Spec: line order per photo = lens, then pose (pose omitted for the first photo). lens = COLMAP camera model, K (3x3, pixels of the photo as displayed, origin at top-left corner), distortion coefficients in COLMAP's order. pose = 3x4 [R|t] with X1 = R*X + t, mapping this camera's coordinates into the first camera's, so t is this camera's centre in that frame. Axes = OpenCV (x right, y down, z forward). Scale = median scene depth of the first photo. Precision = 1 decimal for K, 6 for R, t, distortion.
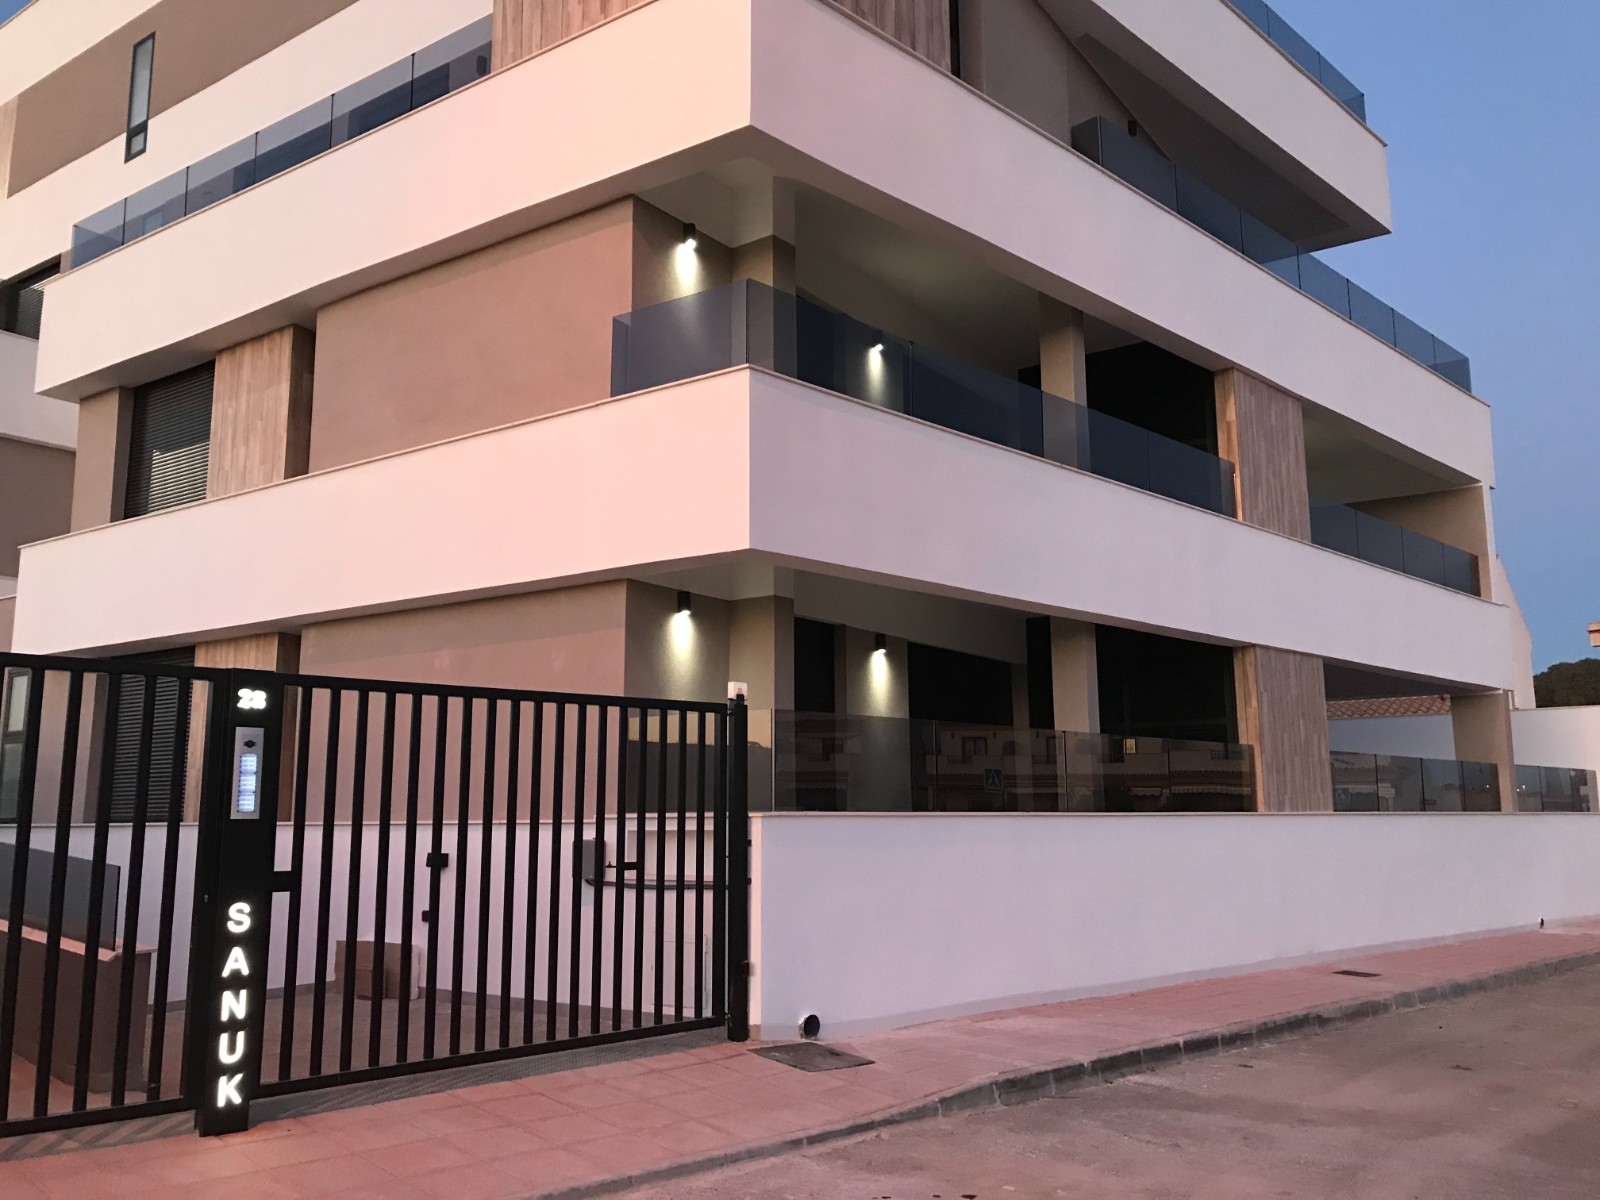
lens RADIAL K [[1308.6, 0, 798.2], [0, 1308.6, 604.3], [0, 0, 1]] dist [0.027189, -0.013203]
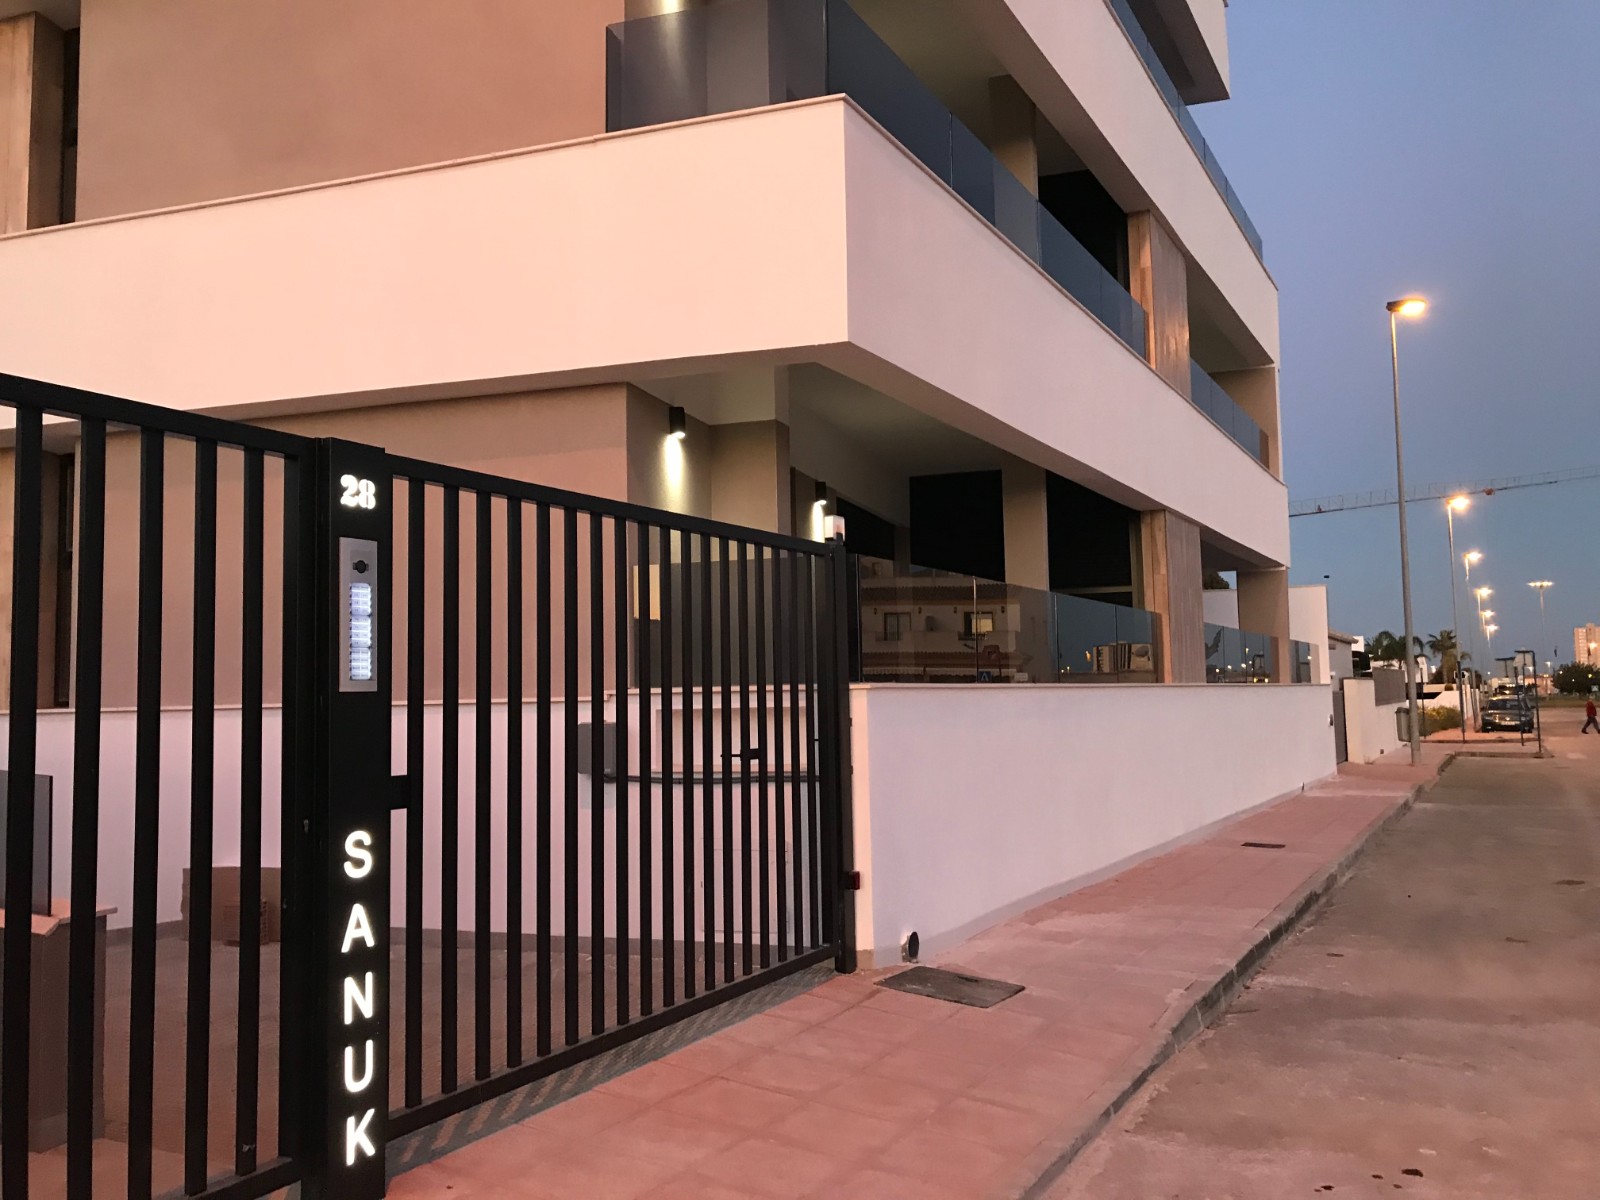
lens RADIAL K [[1308.6, 0, 801.3], [0, 1308.6, 599.4], [0, 0, 1]] dist [0.027189, -0.013203]
pose [[0.956642, 0.008163, 0.291152, -0.296287], [-0.032404, 0.996384, 0.078537, 0.050341], [-0.289458, -0.084567, 0.953448, 0.278055]]
